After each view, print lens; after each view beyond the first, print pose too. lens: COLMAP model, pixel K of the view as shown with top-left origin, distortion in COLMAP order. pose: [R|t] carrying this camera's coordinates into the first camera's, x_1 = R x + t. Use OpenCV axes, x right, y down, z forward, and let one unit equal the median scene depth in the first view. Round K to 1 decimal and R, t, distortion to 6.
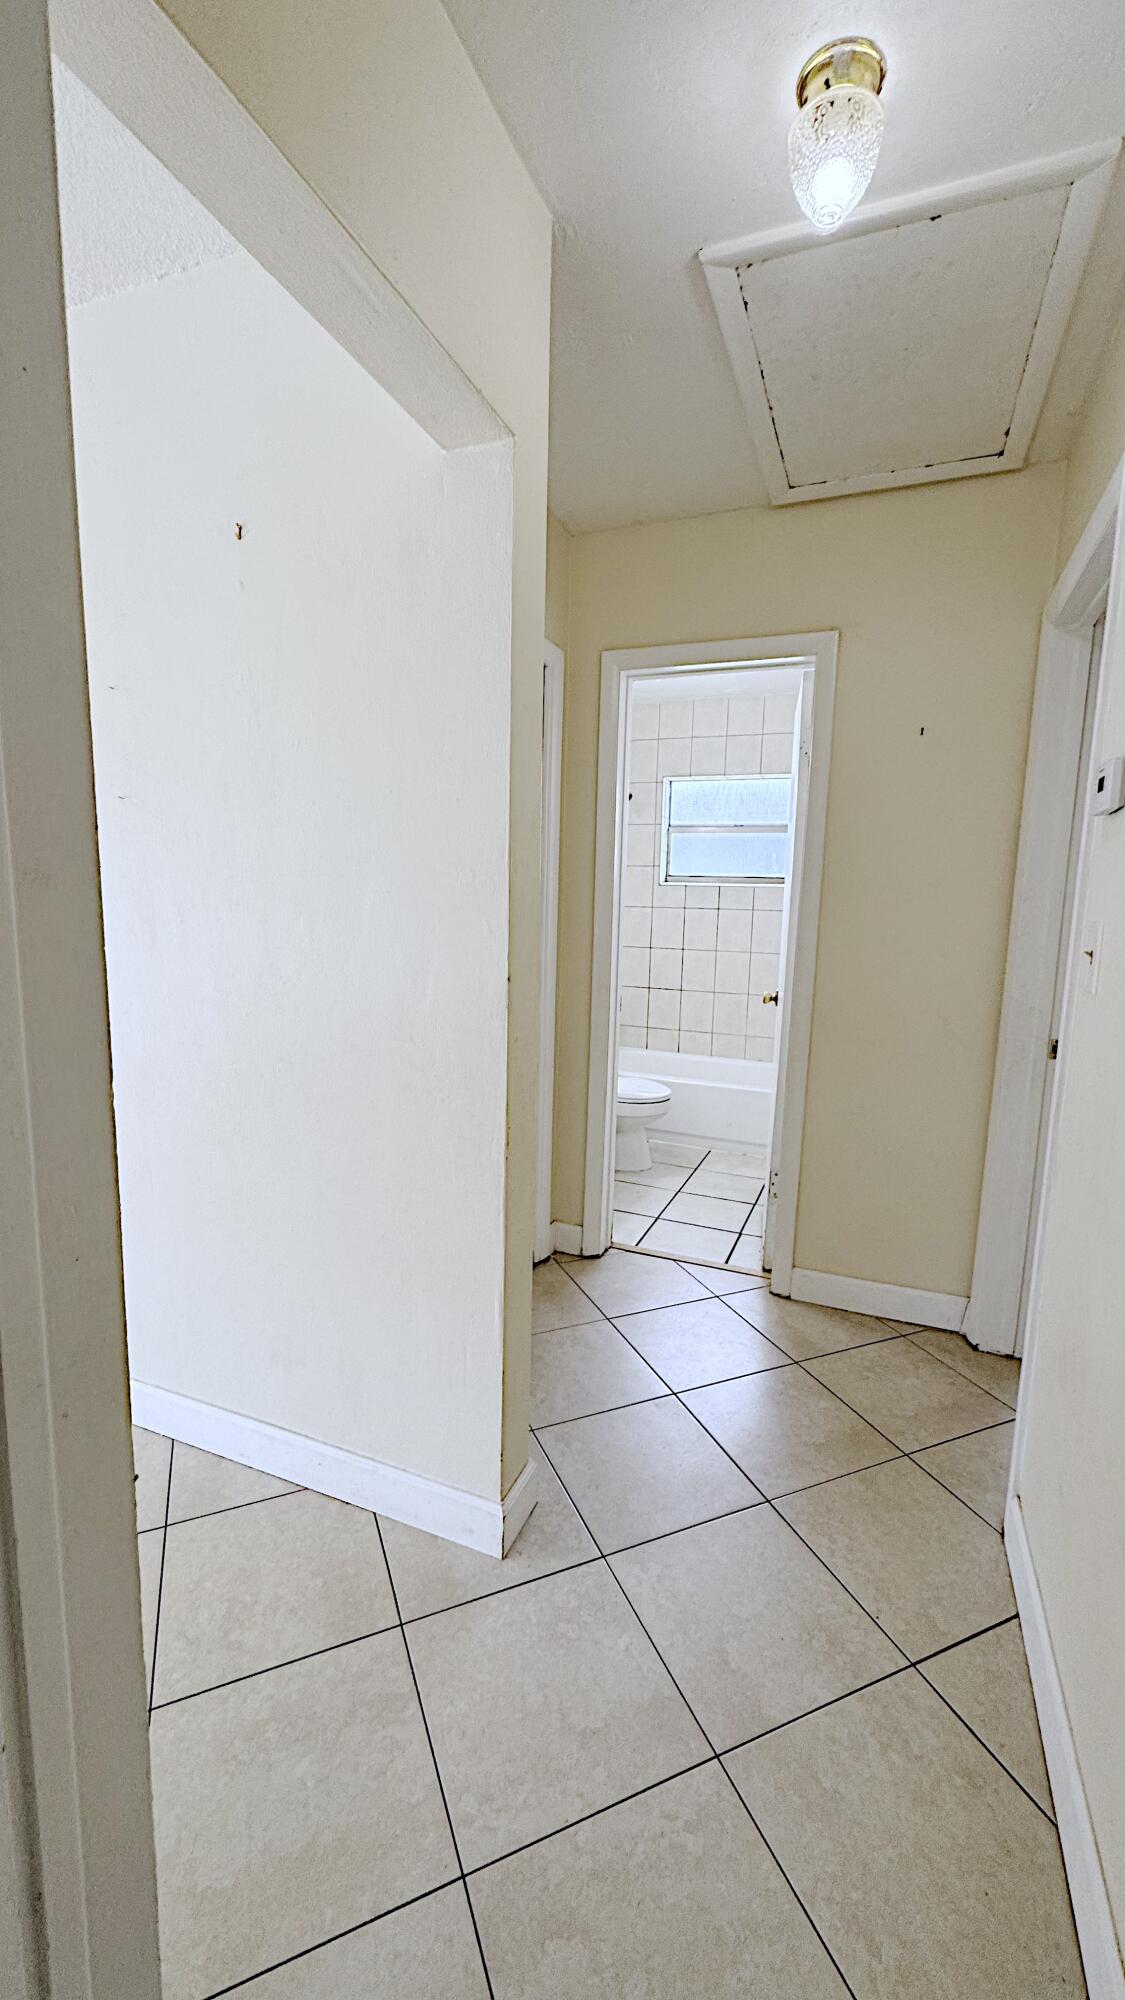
lens RADIAL K [[804.0, 0, 562.3], [0, 804.0, 1004.4], [0, 0, 1]] dist [-0.001370, -0.000047]
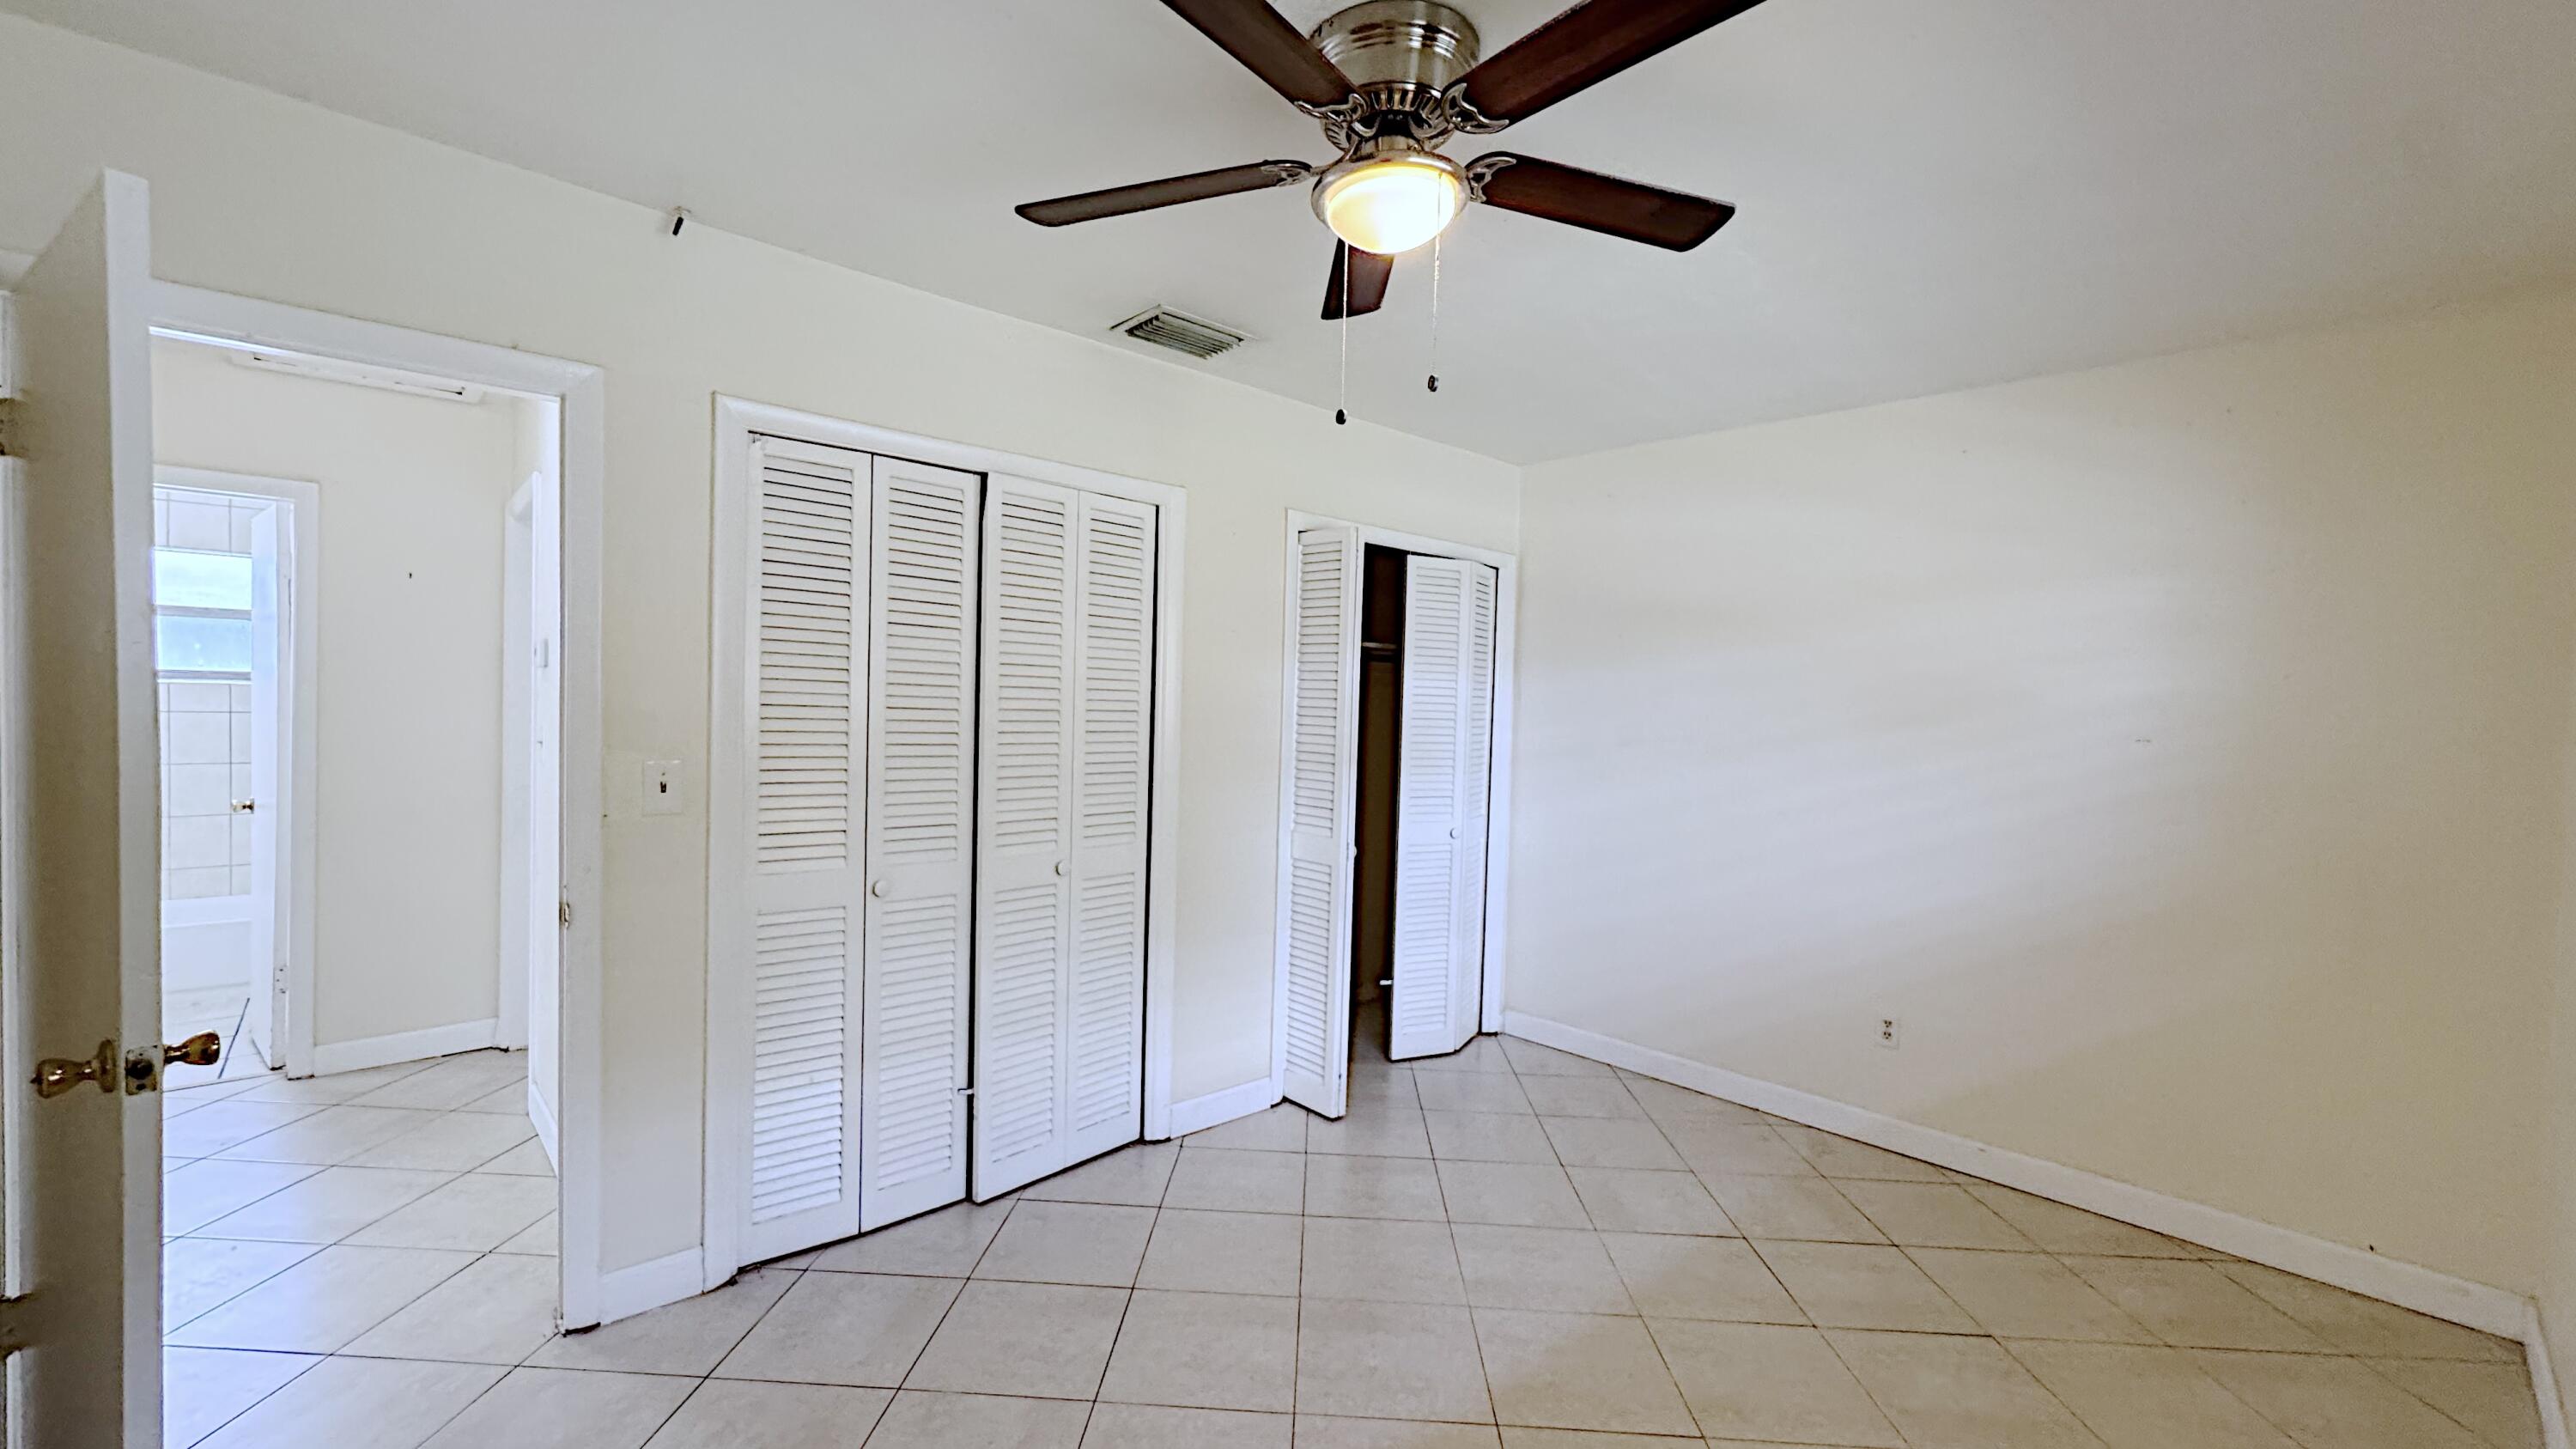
lens RADIAL K [[1035.7, 0, 1288.5], [0, 1035.7, 727.3], [0, 0, 1]] dist [-0.001370, -0.000047]
pose [[0.422849, -0.035057, 0.905522, -0.403690], [0.112655, 0.993534, -0.014142, 0.068406], [-0.899171, 0.107991, 0.424064, -0.813589]]
